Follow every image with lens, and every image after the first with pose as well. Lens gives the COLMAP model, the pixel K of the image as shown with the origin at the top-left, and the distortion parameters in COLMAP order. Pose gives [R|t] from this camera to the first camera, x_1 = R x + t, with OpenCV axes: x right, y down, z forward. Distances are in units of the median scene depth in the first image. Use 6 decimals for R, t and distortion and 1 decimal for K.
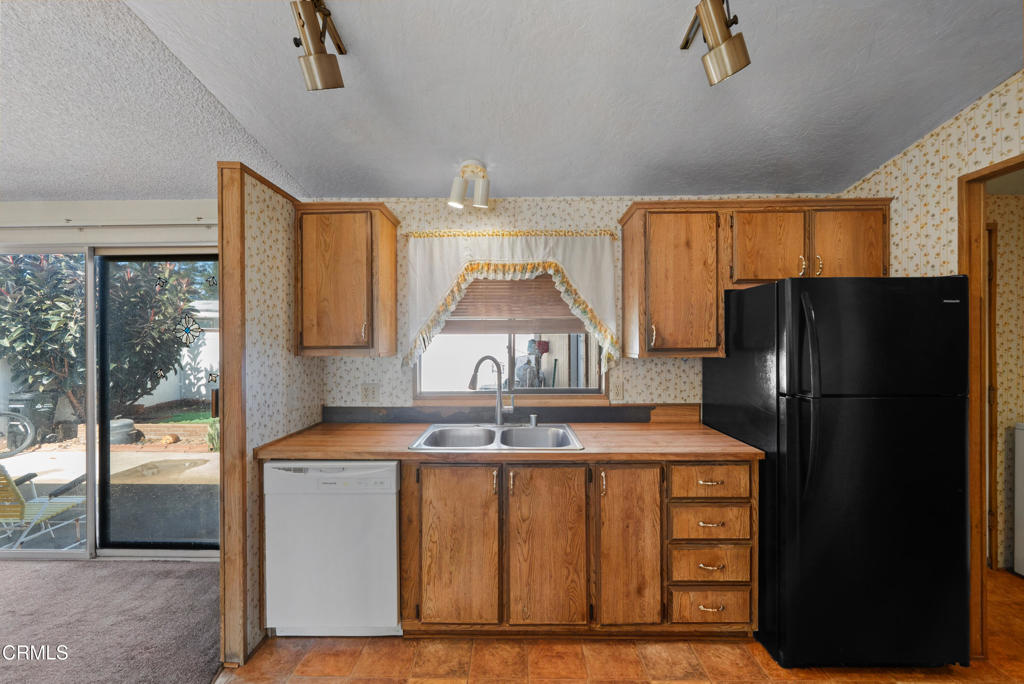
lens RADIAL K [[387.4, 0, 510.2], [0, 387.4, 341.2], [0, 0, 1]] dist [-0.002452, 0.000022]
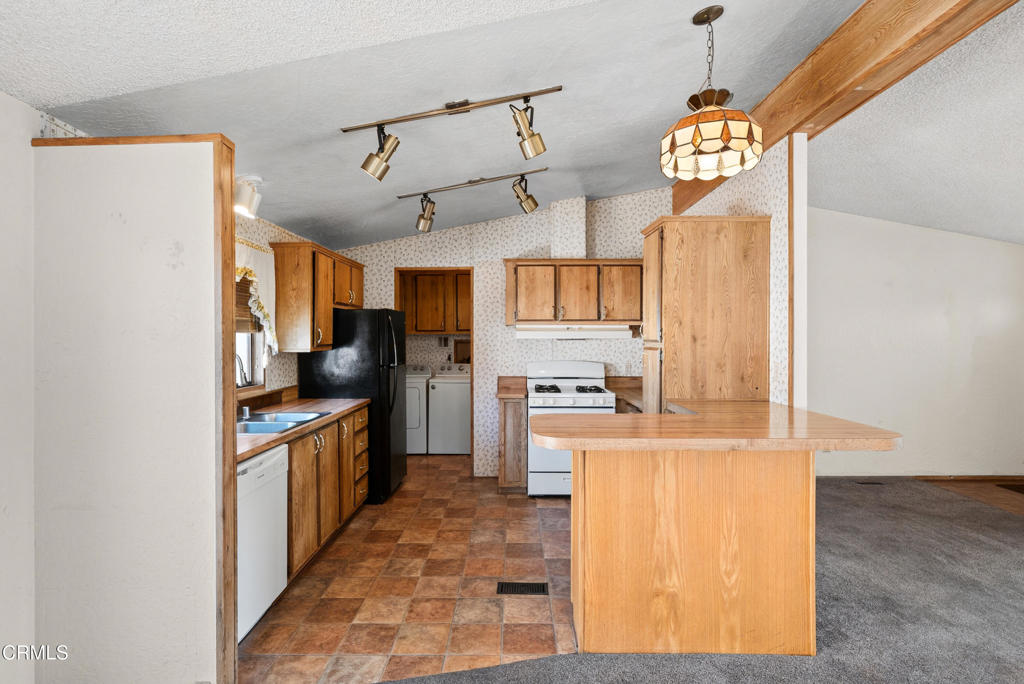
lens RADIAL K [[509.4, 0, 517.7], [0, 509.4, 339.6], [0, 0, 1]] dist [-0.004249, 0.001273]
pose [[-0.019324, 0.000961, 0.999813, -1.603338], [0.006390, 0.999979, -0.000837, 0.005896], [-0.999793, 0.006372, -0.019330, 0.292619]]
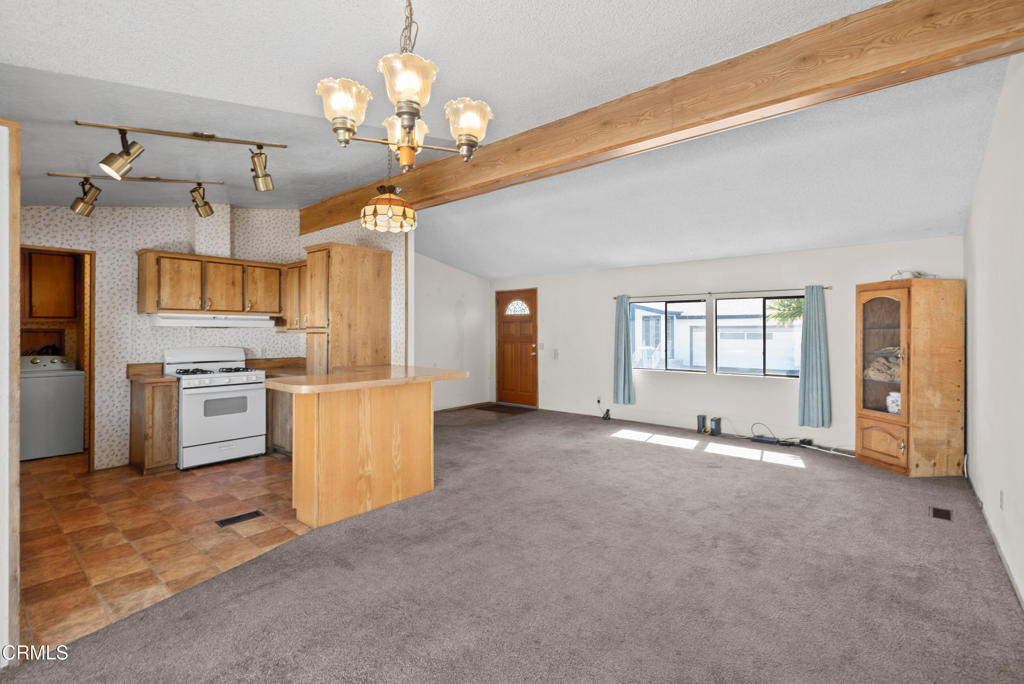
lens RADIAL K [[452.8, 0, 499.4], [0, 452.8, 330.3], [0, 0, 1]] dist [0.002288, -0.001061]
pose [[-0.770573, 0.006020, 0.637324, -1.938971], [0.006074, 0.999979, -0.002102, 0.035206], [-0.637323, 0.002251, -0.770593, 0.919464]]
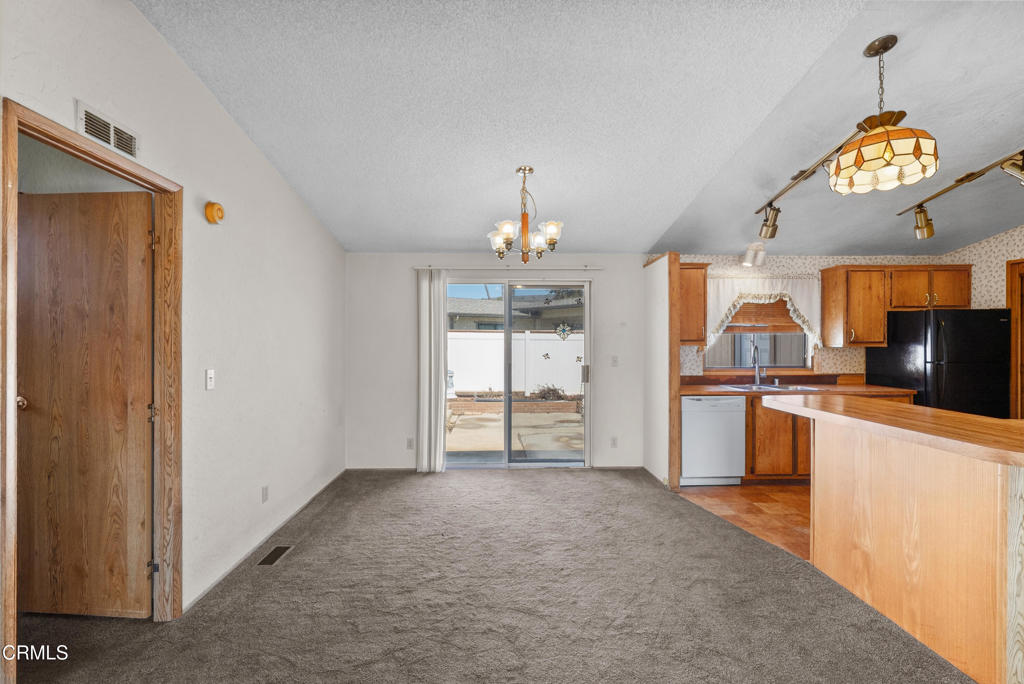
lens RADIAL K [[452.8, 0, 505.0], [0, 452.8, 343.0], [0, 0, 1]] dist [0.002288, -0.001061]
pose [[0.999107, 0.003782, 0.042073, -1.467312], [-0.003816, 0.999992, 0.000724, 0.030170], [-0.042070, -0.000884, 0.999114, -1.188510]]
